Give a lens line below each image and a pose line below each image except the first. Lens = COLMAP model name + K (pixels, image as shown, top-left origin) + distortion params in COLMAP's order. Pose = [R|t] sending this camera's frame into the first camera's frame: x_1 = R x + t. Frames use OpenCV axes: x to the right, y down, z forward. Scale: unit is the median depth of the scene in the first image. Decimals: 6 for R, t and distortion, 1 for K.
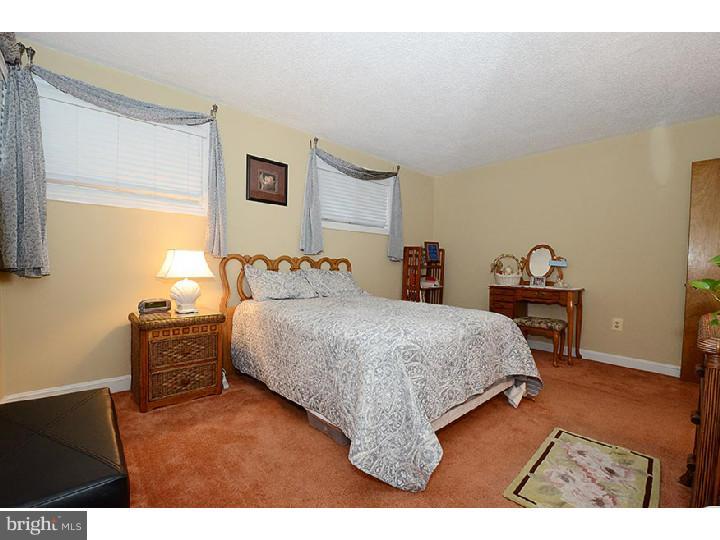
lens RADIAL K [[326.7, 0, 362.5], [0, 326.7, 272.8], [0, 0, 1]] dist [0.016537, -0.017685]
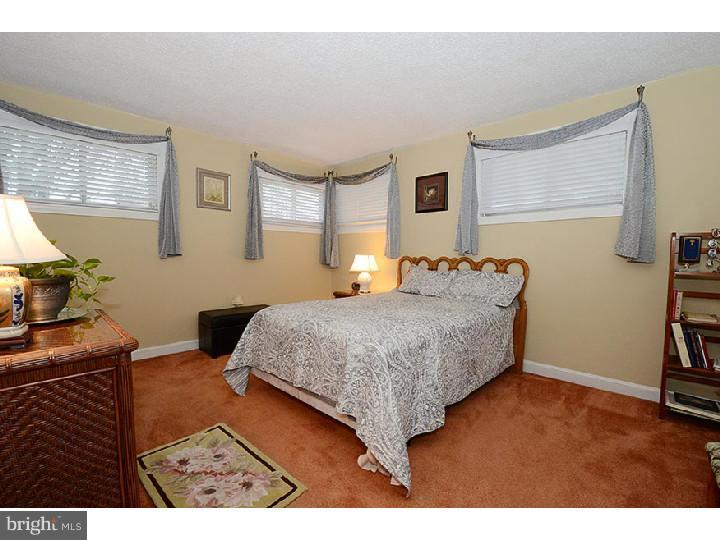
lens RADIAL K [[326.7, 0, 362.5], [0, 326.7, 272.8], [0, 0, 1]] dist [0.016537, -0.017685]
pose [[0.051646, 0.017238, -0.998517, 0.847975], [-0.051593, 0.998562, 0.014571, -0.001224], [0.997332, 0.050764, 0.052461, 0.695608]]
